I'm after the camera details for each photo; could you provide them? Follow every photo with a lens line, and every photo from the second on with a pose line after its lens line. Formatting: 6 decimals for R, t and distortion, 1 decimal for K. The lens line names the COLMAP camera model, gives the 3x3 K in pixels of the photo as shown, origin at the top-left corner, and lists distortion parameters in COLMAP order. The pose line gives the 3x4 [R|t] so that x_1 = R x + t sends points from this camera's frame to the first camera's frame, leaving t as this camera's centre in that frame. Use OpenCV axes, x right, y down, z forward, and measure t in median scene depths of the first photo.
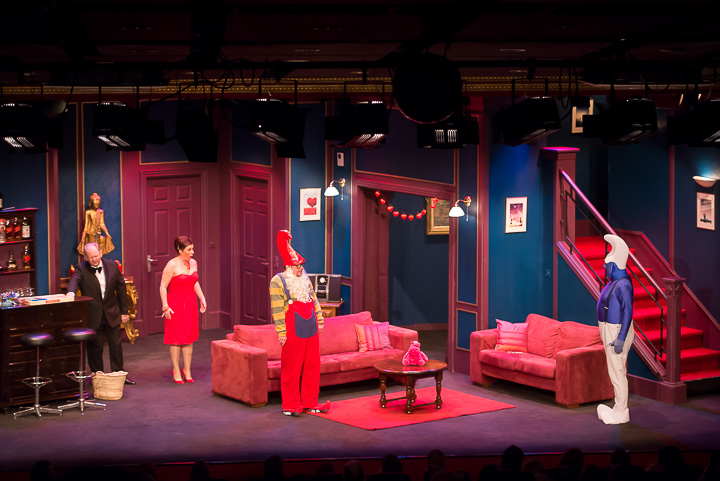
lens RADIAL K [[1971.8, 0, 428.7], [0, 1971.8, 189.1], [0, 0, 1]] dist [0.039170, 0.051460]
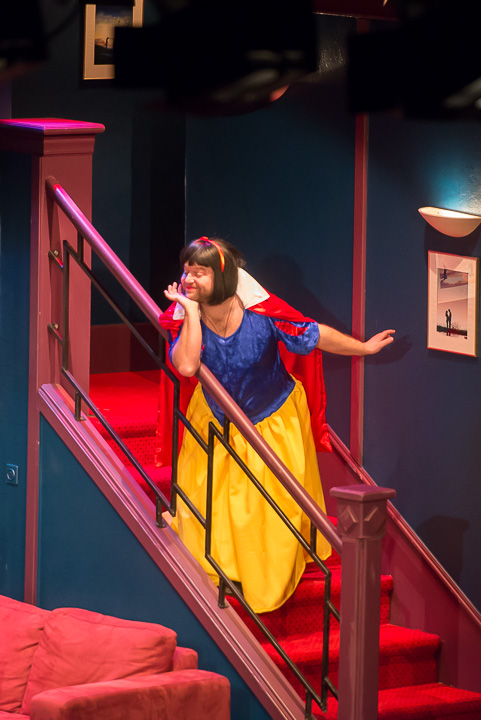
lens RADIAL K [[4206.3, 0, 284.1], [0, 4206.3, 398.2], [0, 0, 1]] dist [1.743342, 3.785886]
pose [[0.993085, 0.012093, 0.116772, 0.019624], [-0.013997, 0.999782, 0.015495, 0.016602], [-0.116559, -0.017022, 0.993038, 0.232850]]
